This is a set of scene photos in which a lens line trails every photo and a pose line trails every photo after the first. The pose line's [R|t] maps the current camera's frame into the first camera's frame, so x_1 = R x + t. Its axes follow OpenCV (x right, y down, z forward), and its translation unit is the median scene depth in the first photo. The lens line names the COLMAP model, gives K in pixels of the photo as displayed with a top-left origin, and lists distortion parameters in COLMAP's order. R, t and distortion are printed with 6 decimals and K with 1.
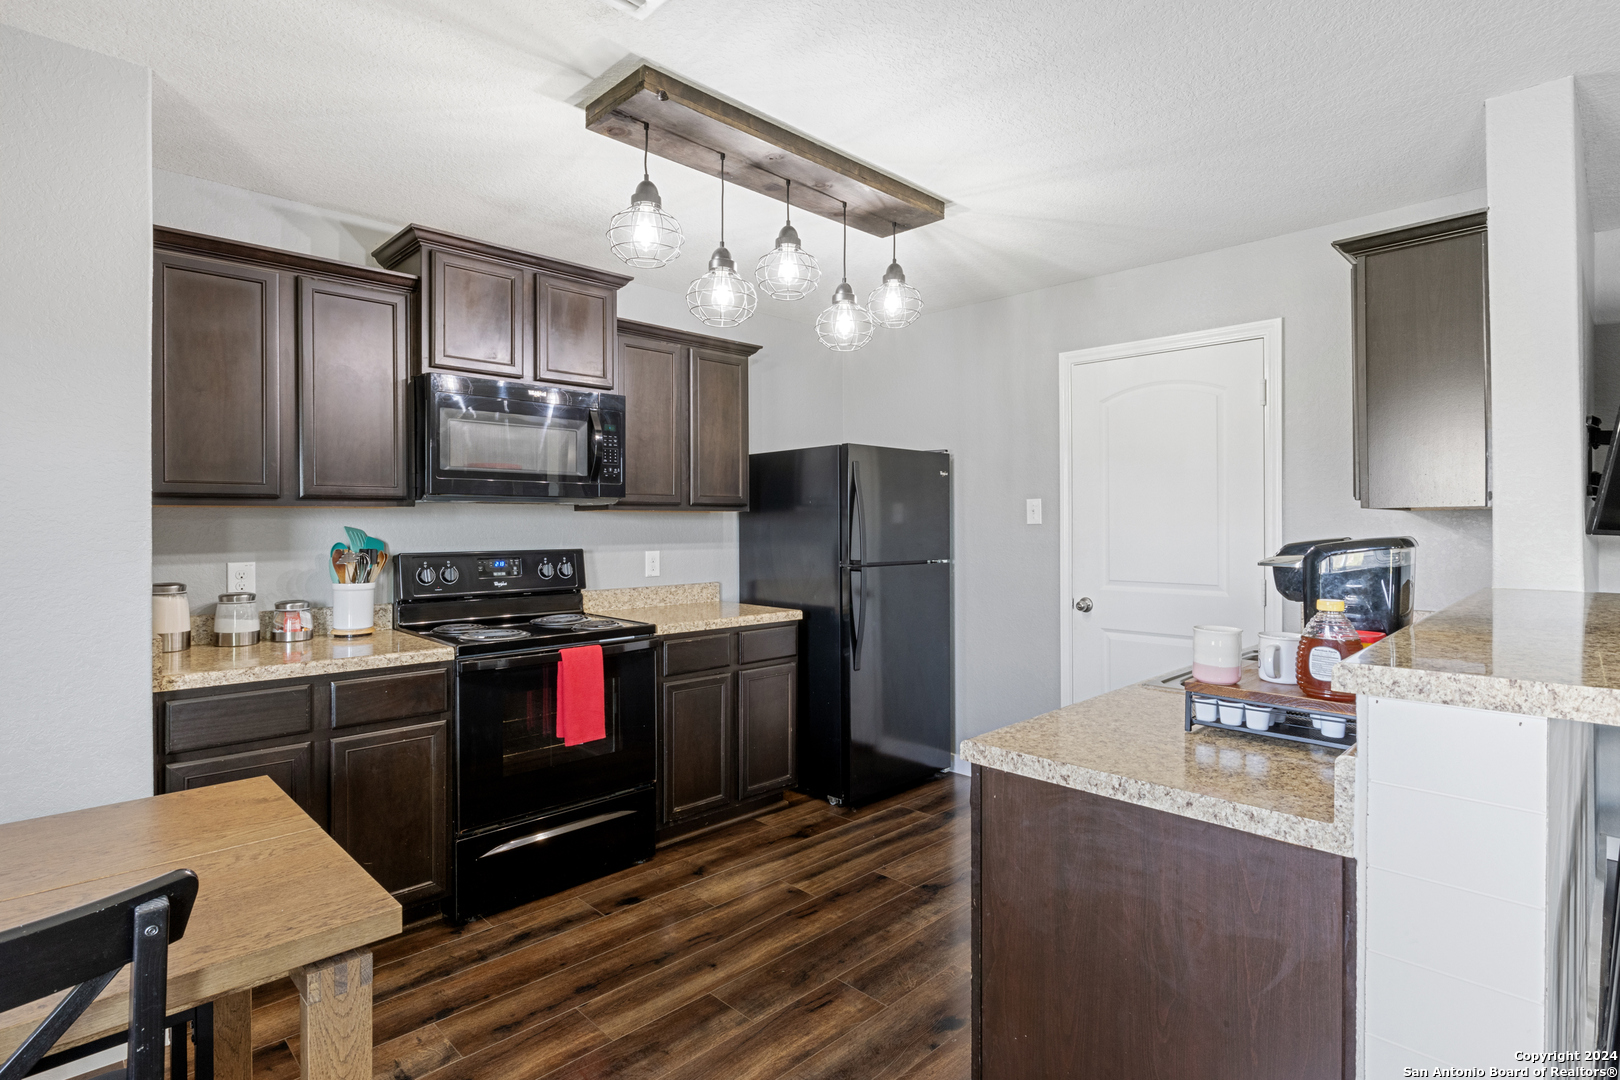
lens RADIAL K [[811.3, 0, 827.6], [0, 811.3, 520.3], [0, 0, 1]] dist [-0.003847, -0.000401]
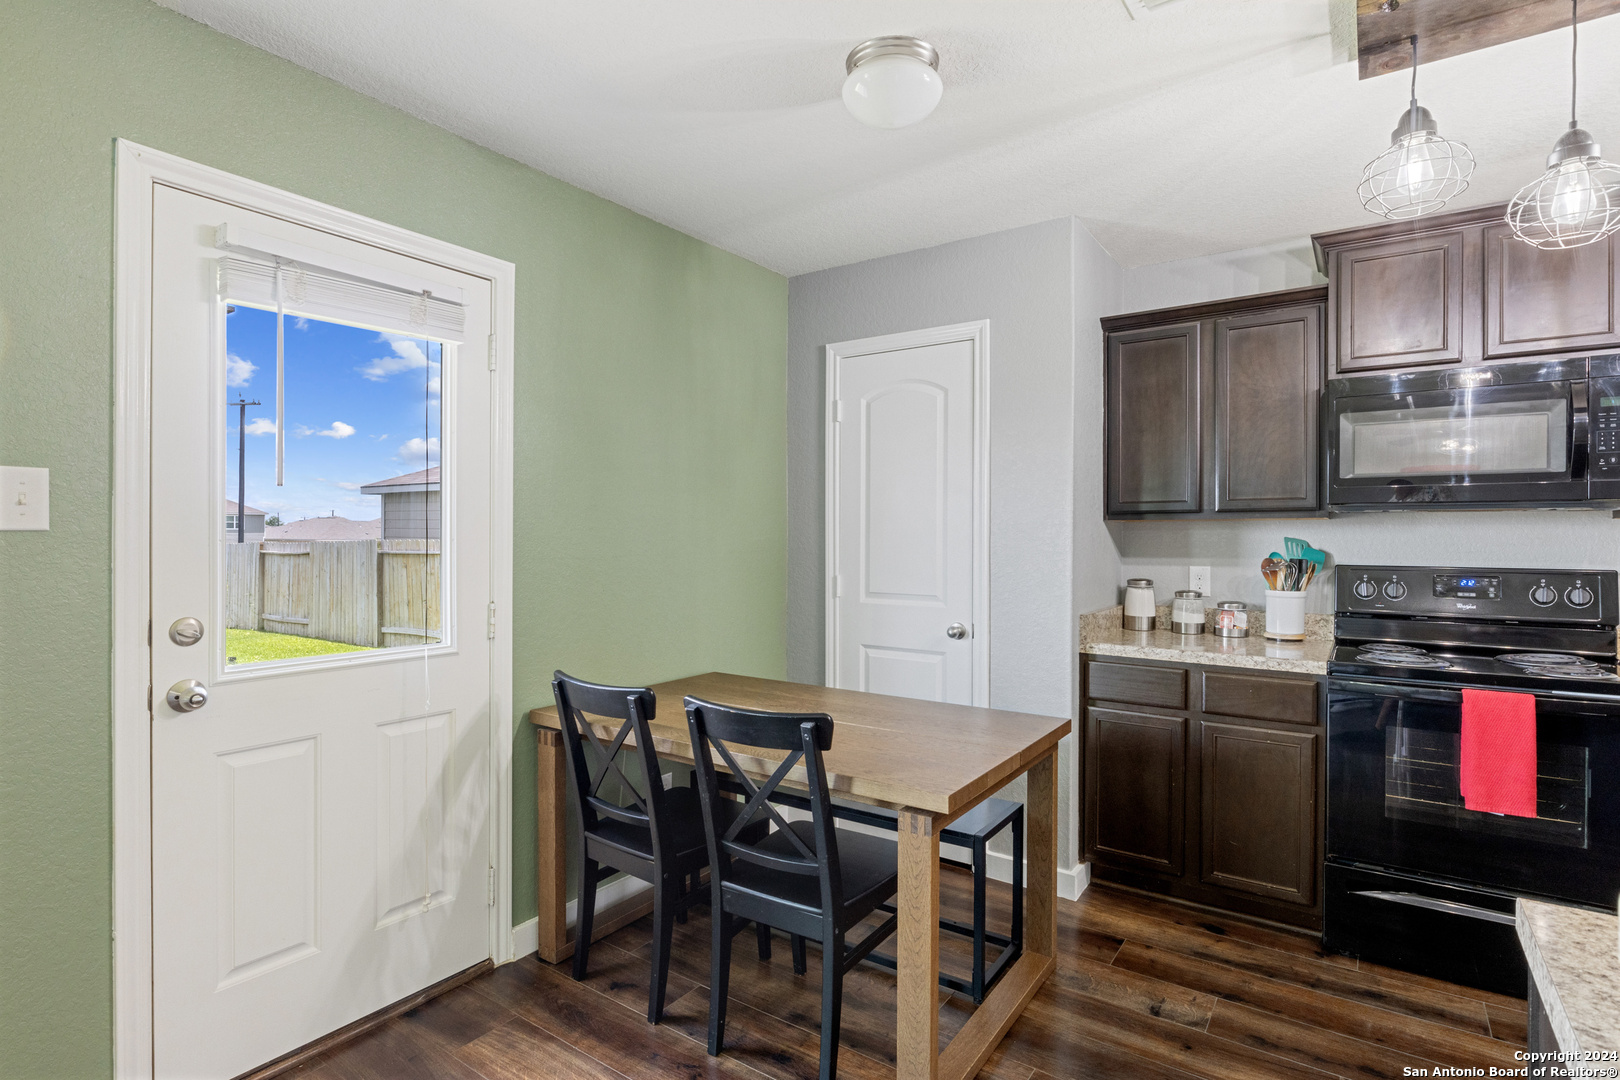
lens RADIAL K [[811.3, 0, 808.3], [0, 811.3, 537.4], [0, 0, 1]] dist [-0.003847, -0.000401]
pose [[0.170497, 0.005603, -0.985342, 0.371692], [0.001793, 0.999980, 0.005997, 0.000523], [0.985357, -0.002789, 0.170484, 0.217383]]
